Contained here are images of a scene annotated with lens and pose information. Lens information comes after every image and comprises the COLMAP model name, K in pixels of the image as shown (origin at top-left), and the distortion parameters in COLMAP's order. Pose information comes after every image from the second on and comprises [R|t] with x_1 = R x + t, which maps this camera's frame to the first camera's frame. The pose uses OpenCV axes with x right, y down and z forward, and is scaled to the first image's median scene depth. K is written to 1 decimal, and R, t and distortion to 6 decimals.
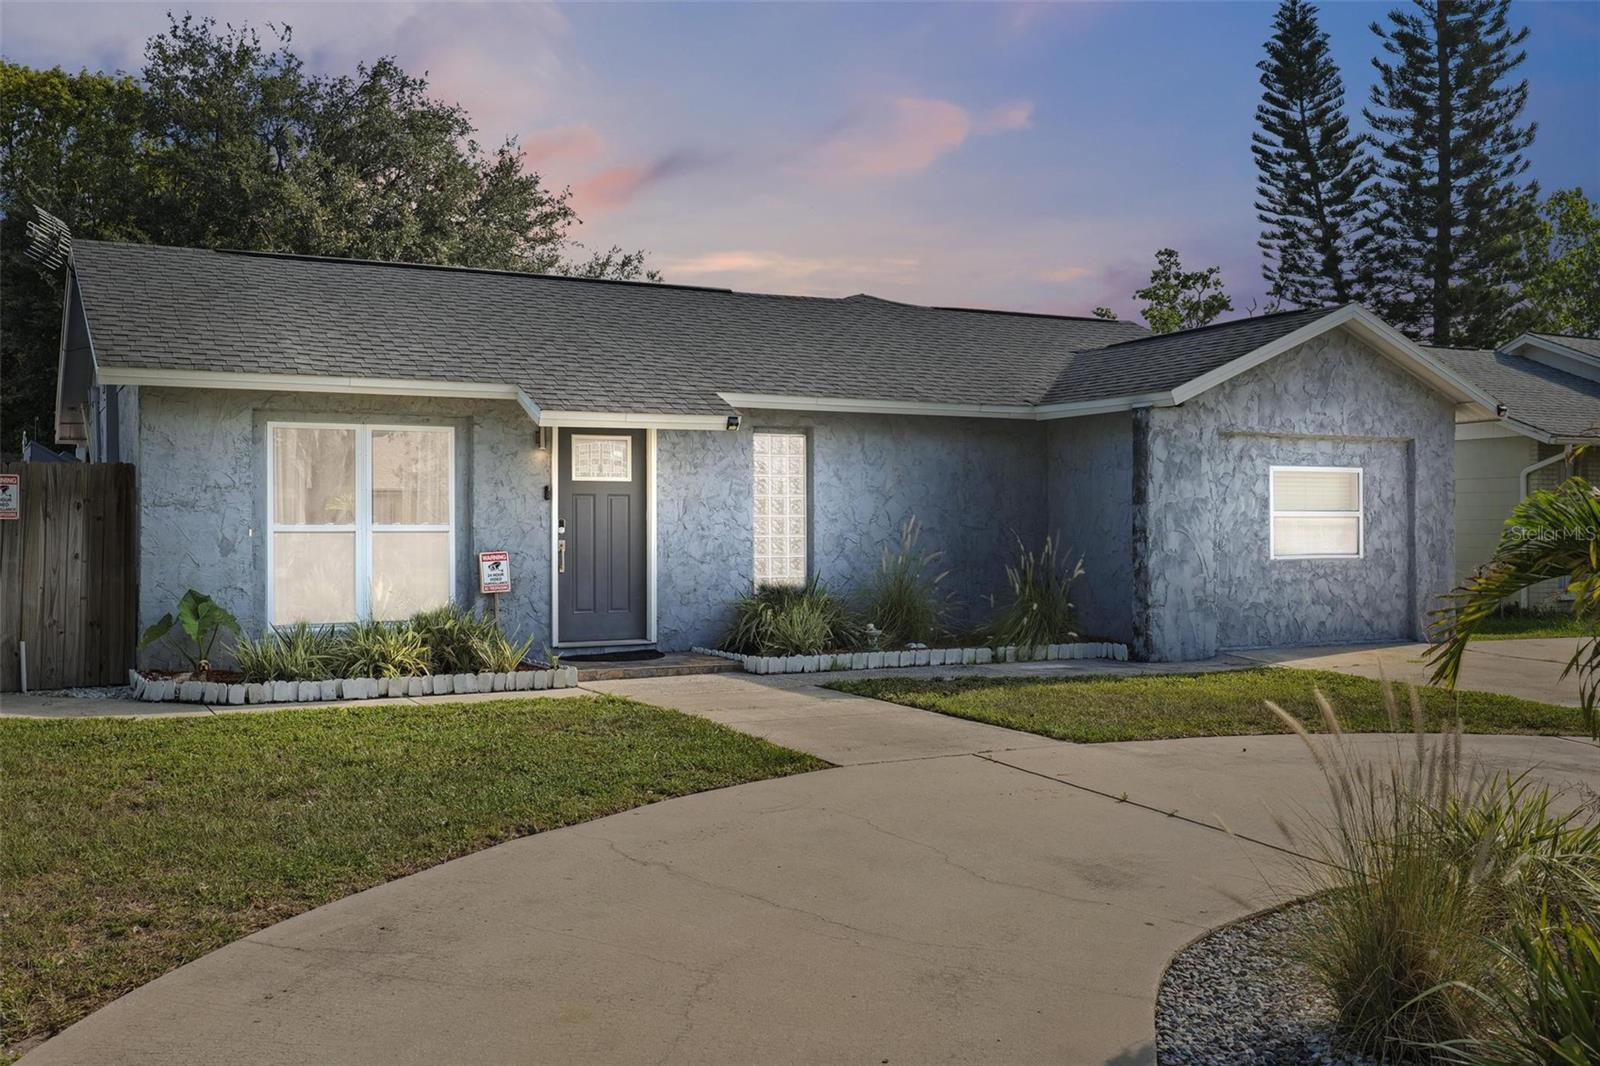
lens RADIAL K [[1525.9, 0, 841.6], [0, 1525.9, 426.6], [0, 0, 1]] dist [-0.001822, 0.004794]
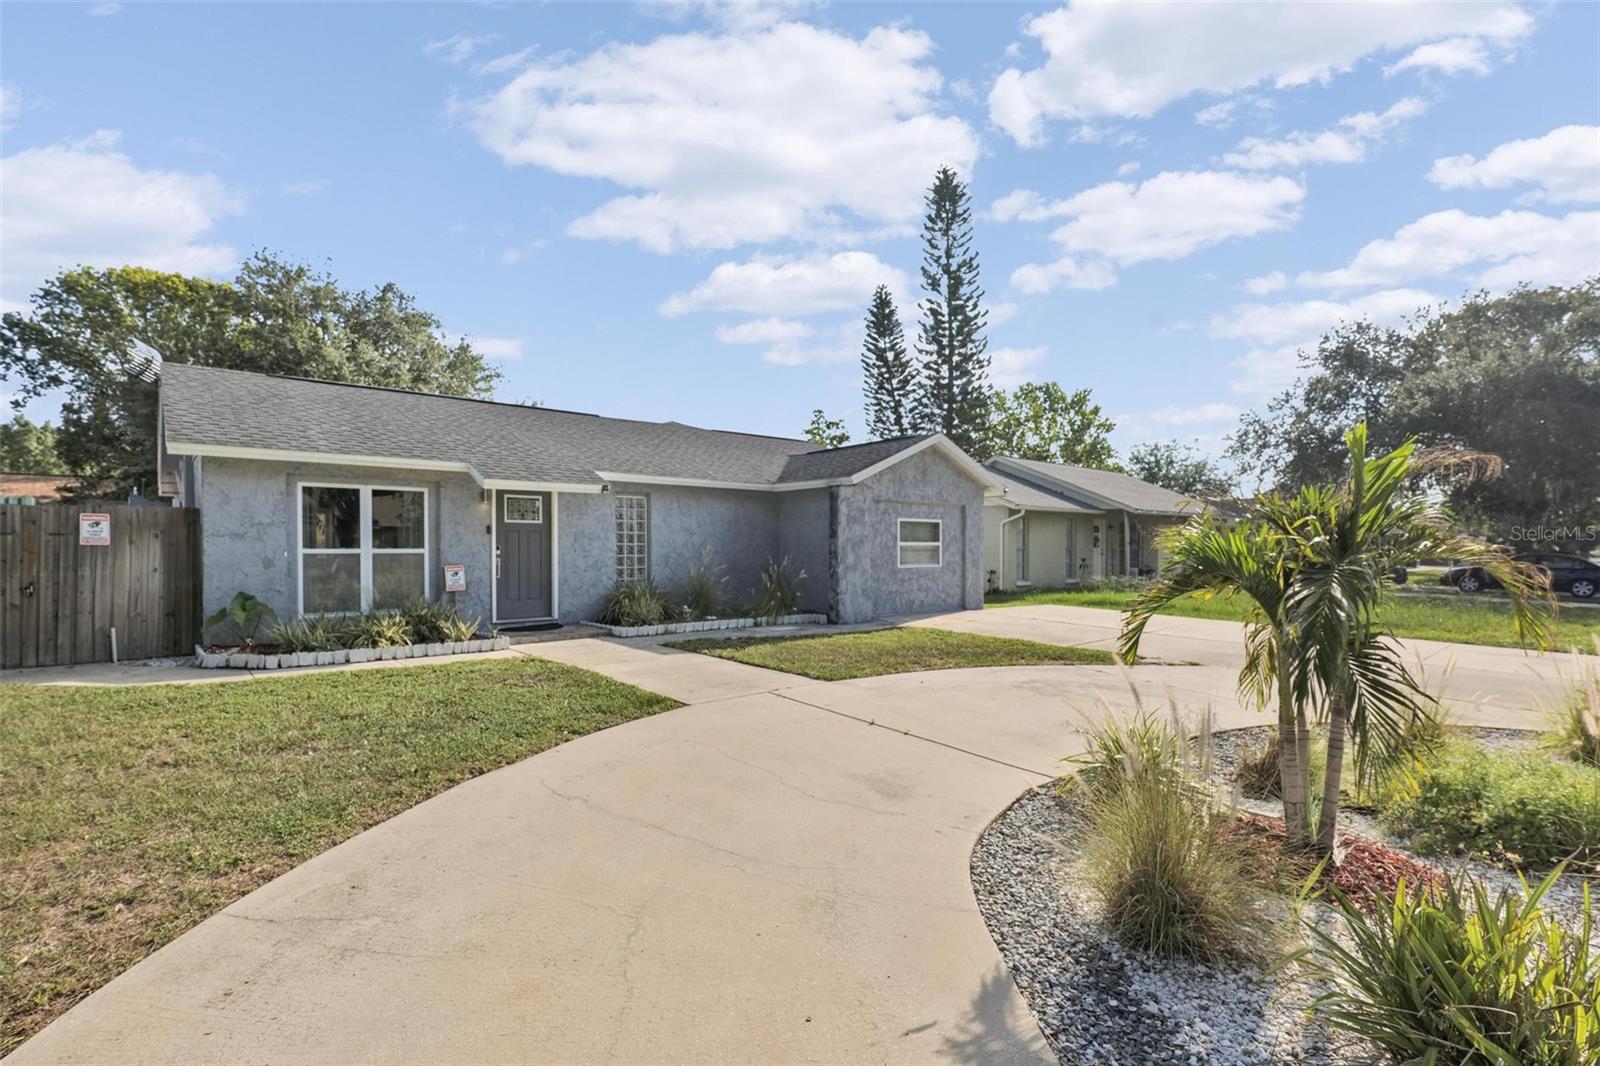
lens RADIAL K [[739.2, 0, 800.5], [0, 739.2, 531.7], [0, 0, 1]] dist [-0.024449, 0.006218]
pose [[0.977381, 0.007103, 0.211368, -0.030420], [-0.016536, 0.998943, 0.042890, 0.005792], [-0.210839, -0.045415, 0.976465, 0.145097]]
